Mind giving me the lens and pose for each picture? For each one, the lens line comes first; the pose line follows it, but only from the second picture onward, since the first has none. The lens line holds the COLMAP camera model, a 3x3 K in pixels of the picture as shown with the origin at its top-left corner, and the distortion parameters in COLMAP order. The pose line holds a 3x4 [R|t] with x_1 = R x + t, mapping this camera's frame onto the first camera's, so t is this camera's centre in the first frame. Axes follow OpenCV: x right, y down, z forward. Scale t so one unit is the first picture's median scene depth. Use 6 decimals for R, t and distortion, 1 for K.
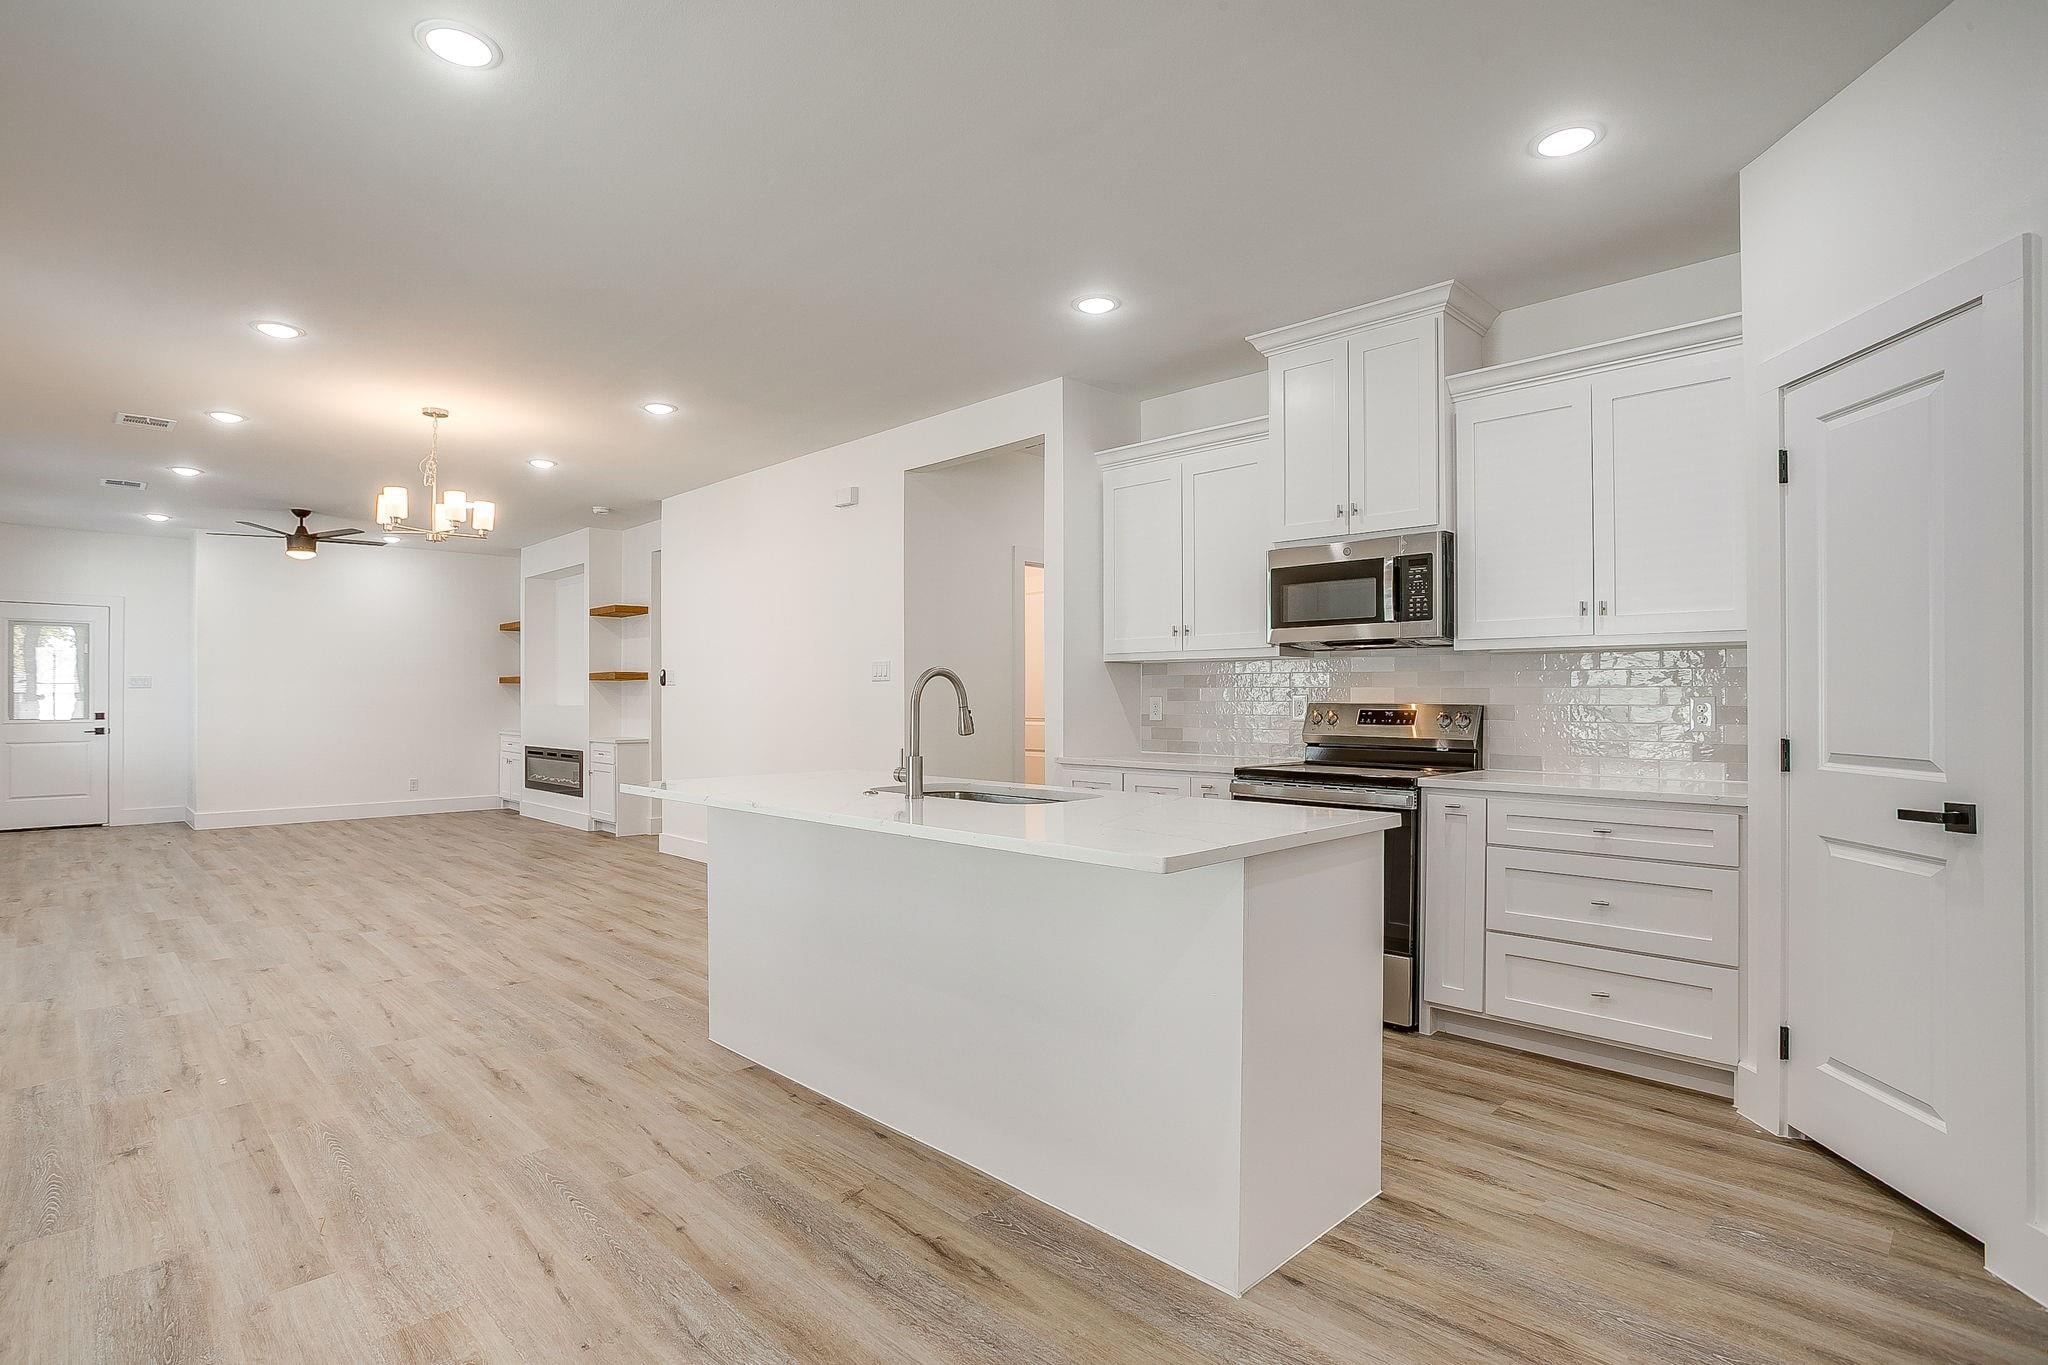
lens RADIAL K [[985.0, 0, 959.7], [0, 985.0, 690.7], [0, 0, 1]] dist [-0.031271, 0.008718]
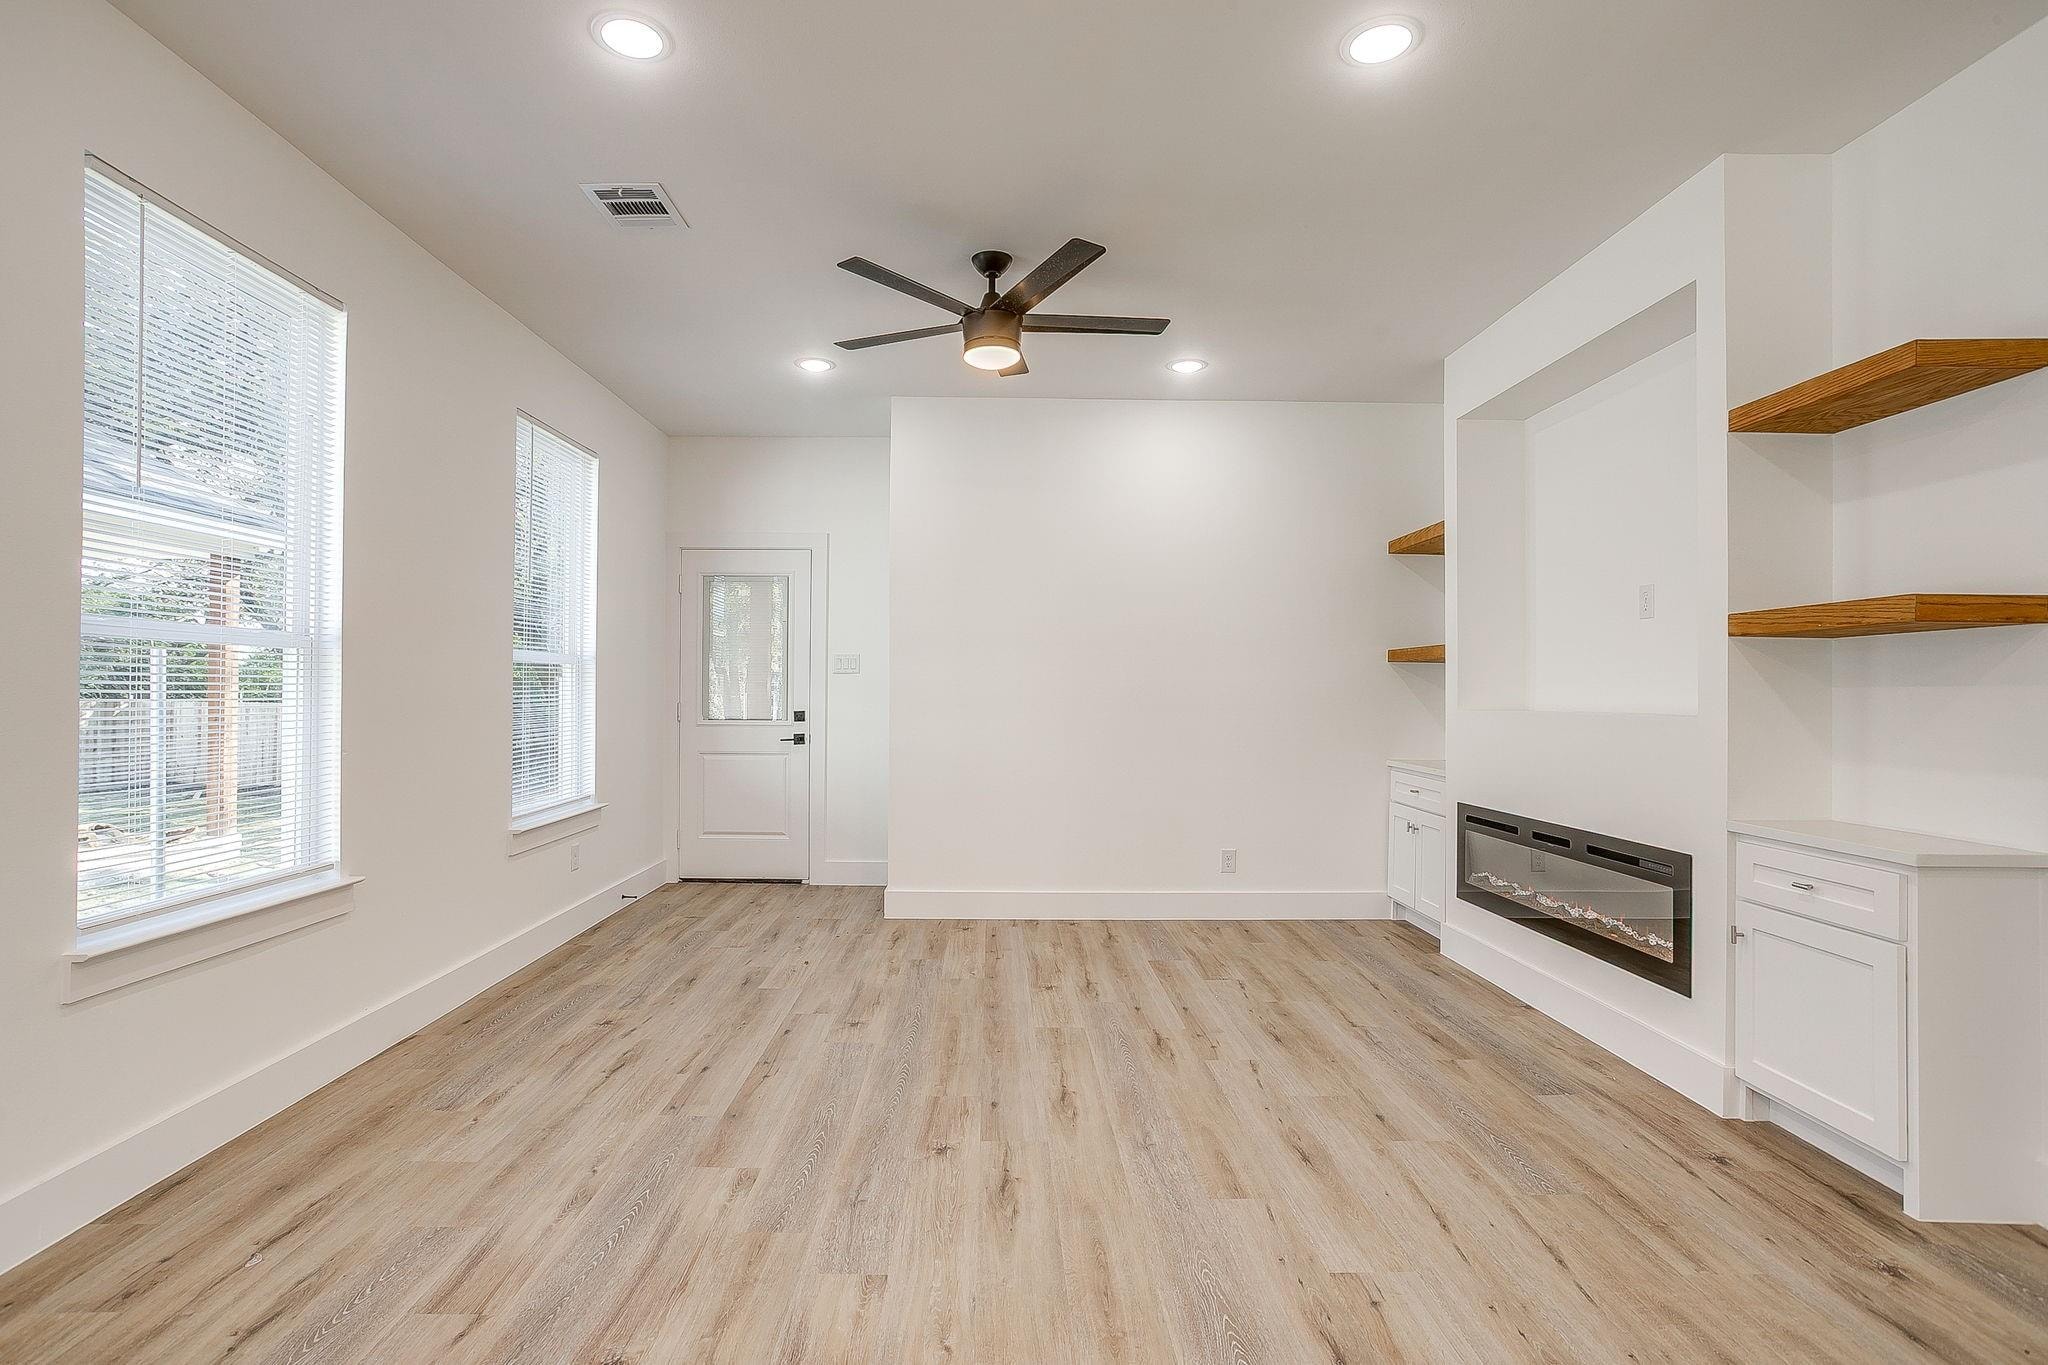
lens RADIAL K [[985.0, 0, 1016.9], [0, 985.0, 682.9], [0, 0, 1]] dist [-0.031271, 0.008718]
pose [[0.746648, -0.000301, -0.665219, -0.344629], [-0.004855, 0.999971, -0.005902, 0.007205], [0.665201, 0.007636, 0.746625, 0.621847]]
